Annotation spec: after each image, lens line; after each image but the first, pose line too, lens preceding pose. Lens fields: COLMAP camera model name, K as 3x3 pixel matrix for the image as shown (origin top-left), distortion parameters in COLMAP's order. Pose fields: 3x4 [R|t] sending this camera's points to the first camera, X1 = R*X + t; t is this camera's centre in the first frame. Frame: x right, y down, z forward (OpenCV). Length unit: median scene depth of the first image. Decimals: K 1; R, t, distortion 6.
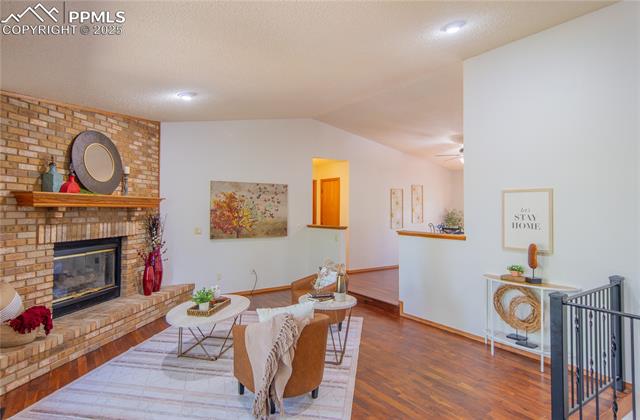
lens RADIAL K [[357.2, 0, 307.5], [0, 357.2, 200.1], [0, 0, 1]] dist [-0.011488, 0.003554]
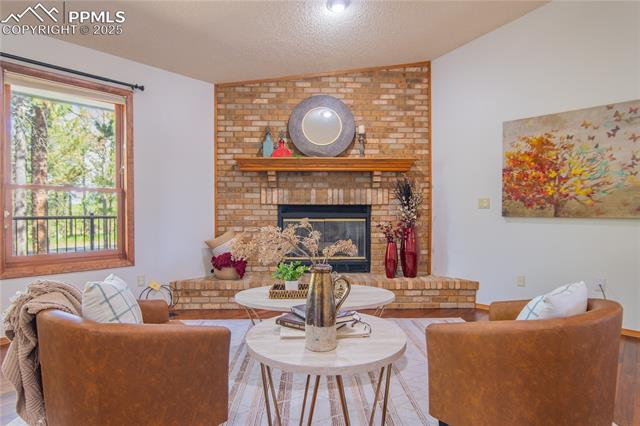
lens RADIAL K [[345.0, 0, 320.1], [0, 345.0, 215.3], [0, 0, 1]] dist [-0.011239, 0.005544]
pose [[0.219397, 0.003916, -0.975628, 0.296966], [0.026150, 0.999609, 0.009893, 0.113837], [0.975285, -0.027683, 0.219209, 0.688838]]
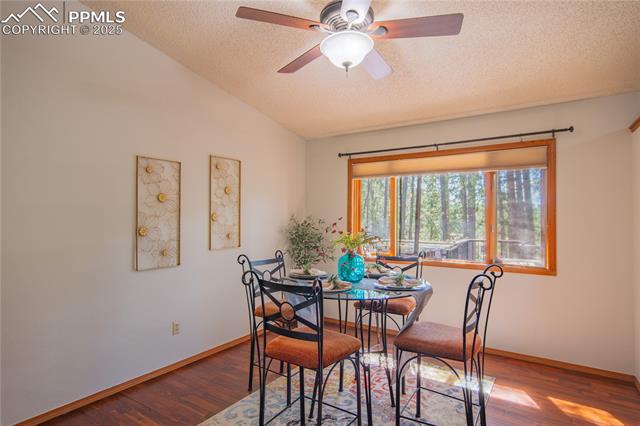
lens RADIAL K [[345.0, 0, 319.6], [0, 345.0, 215.3], [0, 0, 1]] dist [-0.011239, 0.005544]
pose [[0.919081, 0.004513, 0.394043, 0.458150], [-0.012109, 0.999786, 0.016792, 0.031410], [-0.393883, -0.020205, 0.918938, 1.075023]]
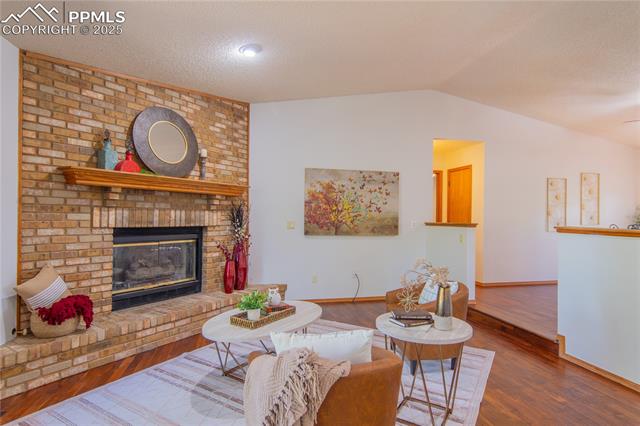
lens RADIAL K [[345.0, 0, 320.4], [0, 345.0, 214.5], [0, 0, 1]] dist [-0.011239, 0.005544]
pose [[0.936013, 0.004443, -0.351938, 0.074651], [0.001116, 0.999878, 0.015591, 0.056632], [0.351964, -0.014986, 0.935894, 0.278102]]
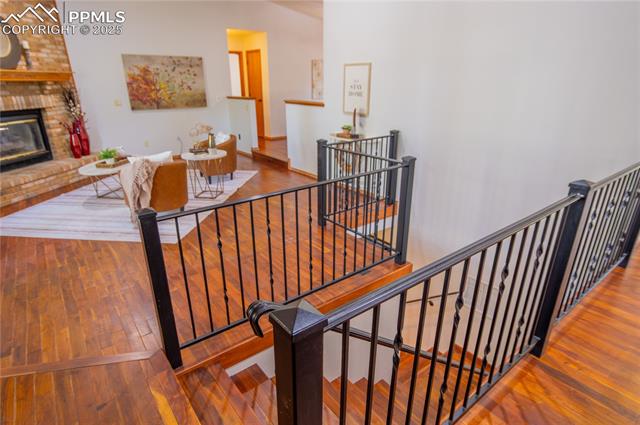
lens RADIAL K [[345.0, 0, 317.2], [0, 345.0, 211.2], [0, 0, 1]] dist [-0.011239, 0.005544]
pose [[0.996706, -0.034351, 0.073468, 0.277452], [0.004195, 0.926491, 0.376293, -0.003166], [-0.080994, -0.374745, 0.923583, -0.220941]]
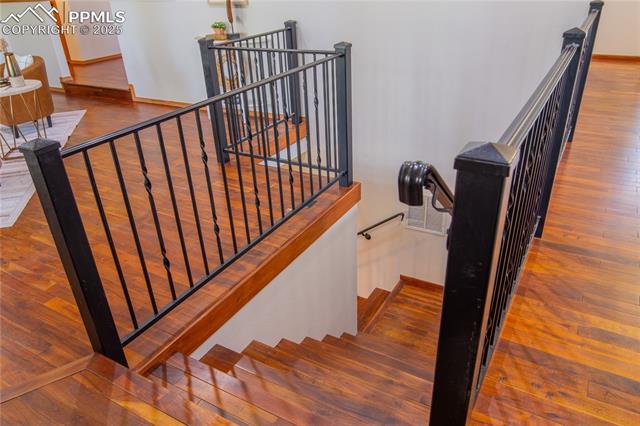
lens RADIAL K [[464.5, 0, 313.8], [0, 464.5, 210.7], [0, 0, 1]] dist [-0.030138, 0.006980]
pose [[0.895633, -0.243464, 0.372247, 0.177270], [0.035547, 0.873397, 0.485709, 0.026508], [-0.443372, -0.421785, 0.790897, -0.210570]]
